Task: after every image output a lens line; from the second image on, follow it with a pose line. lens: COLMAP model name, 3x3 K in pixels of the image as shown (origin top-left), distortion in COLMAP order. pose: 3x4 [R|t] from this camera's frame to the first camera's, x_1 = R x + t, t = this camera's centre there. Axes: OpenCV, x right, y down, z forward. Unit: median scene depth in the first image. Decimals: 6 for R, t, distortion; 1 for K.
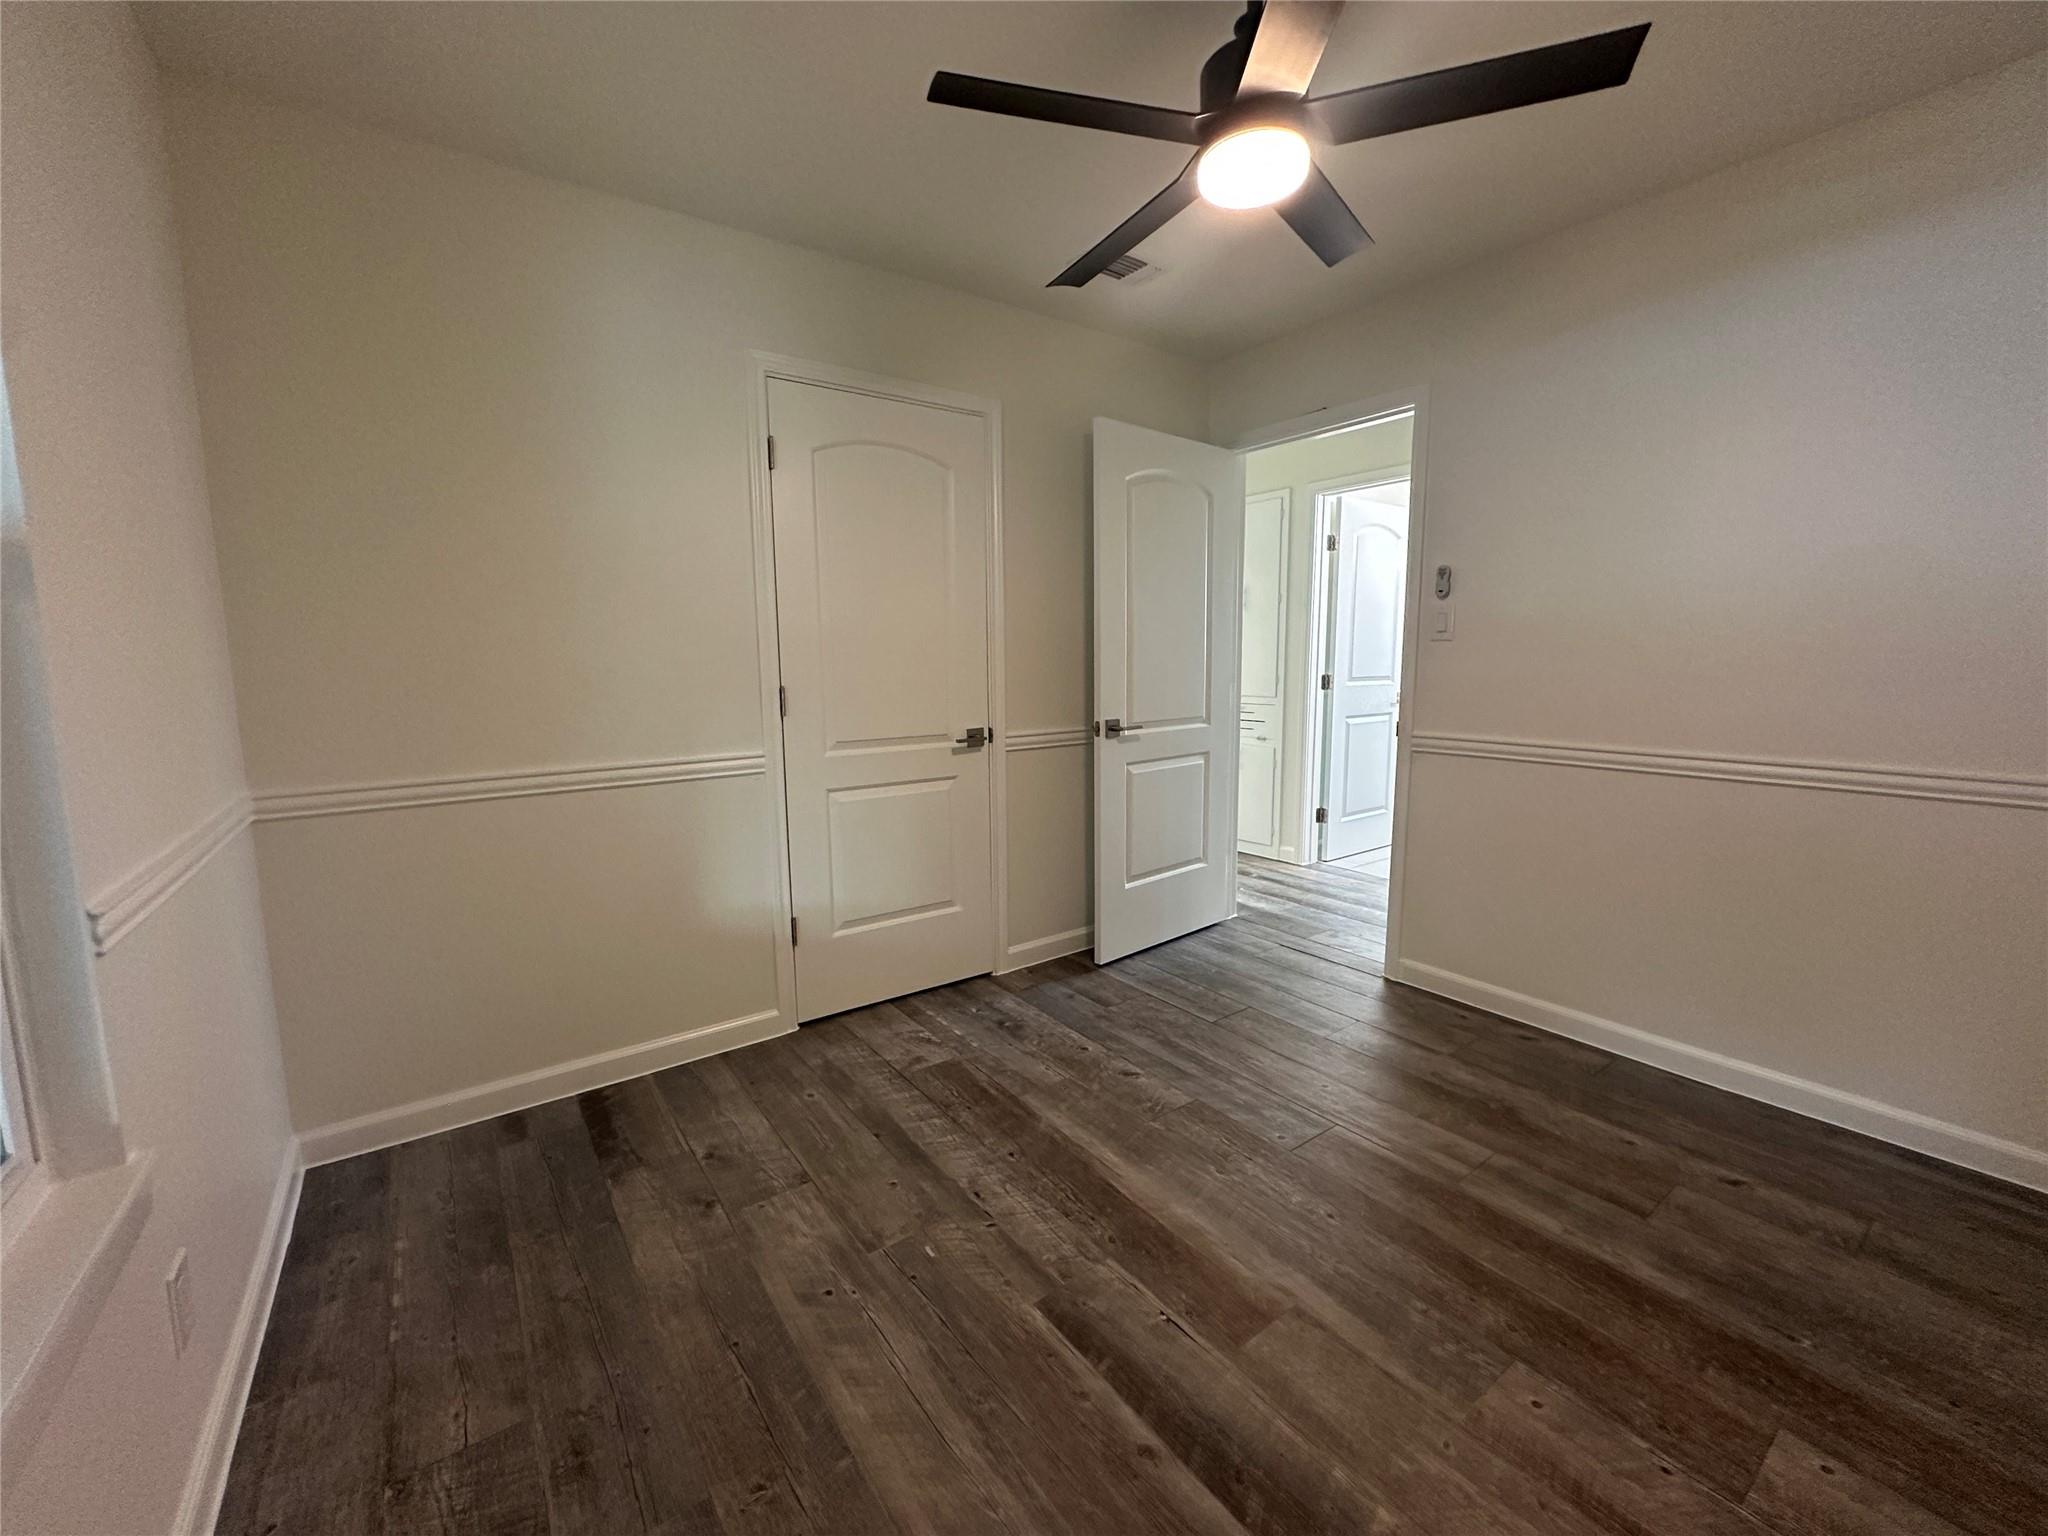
lens RADIAL K [[818.4, 0, 1024.0], [0, 818.4, 768.0], [0, 0, 1]] dist [-0.003583, 0.000402]
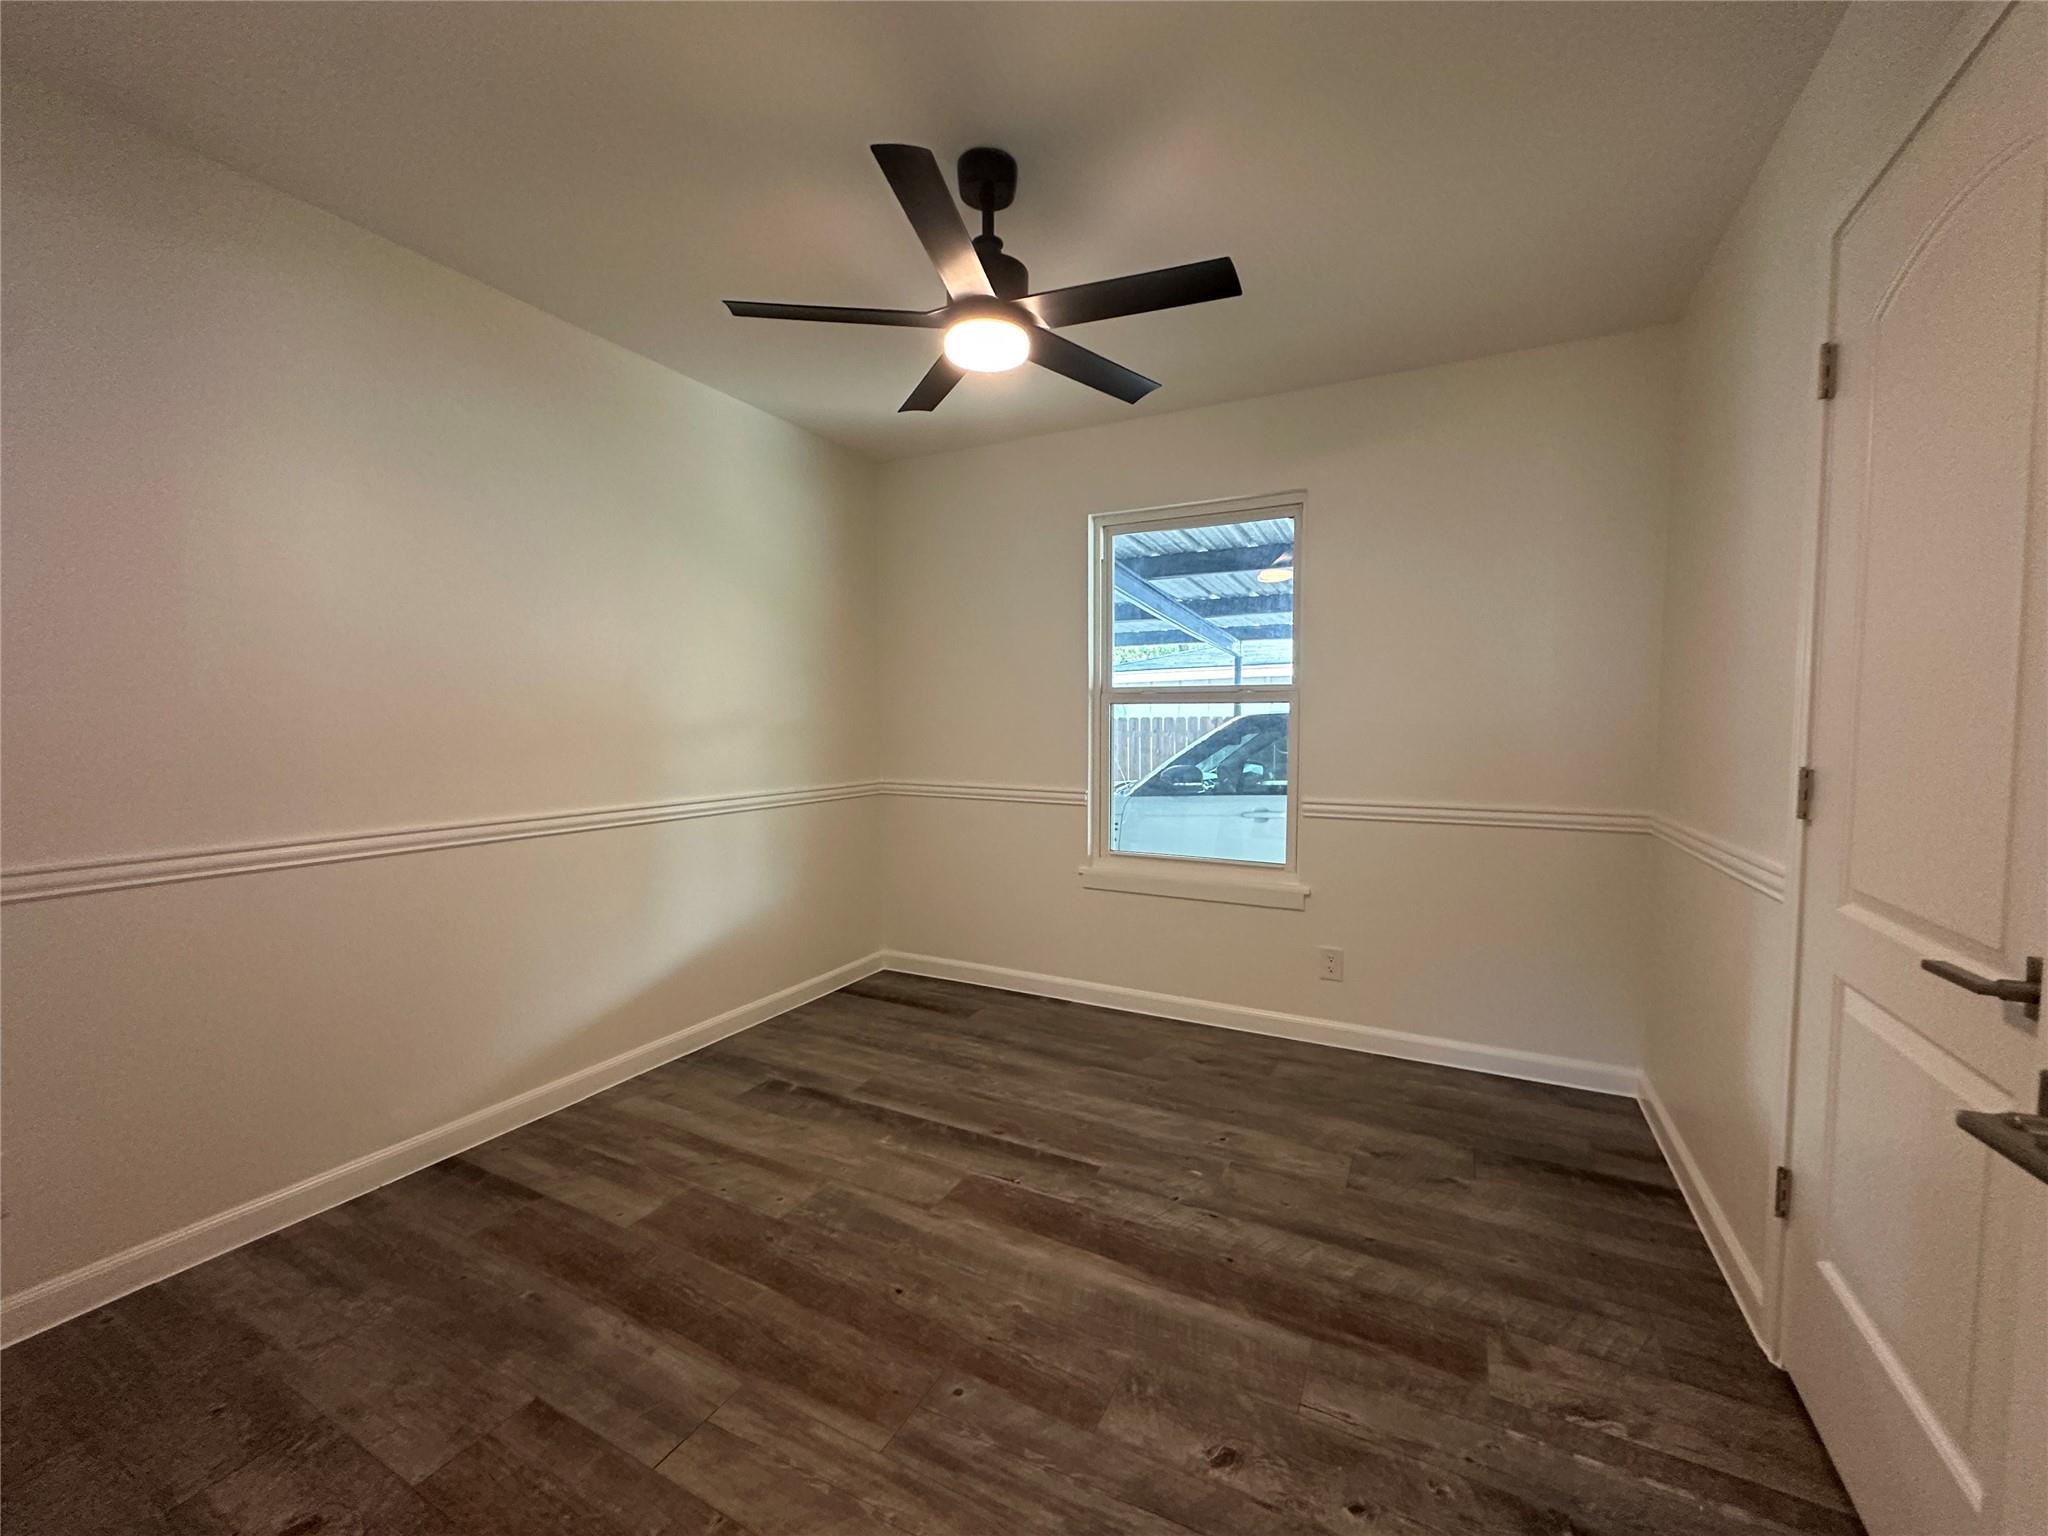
lens RADIAL K [[818.4, 0, 1024.0], [0, 818.4, 768.0], [0, 0, 1]] dist [-0.003583, 0.000402]
pose [[-0.893691, 0.035173, -0.447303, 0.648892], [-0.051354, 0.982353, 0.179849, -0.247798], [0.445735, 0.183700, -0.876113, 1.786027]]
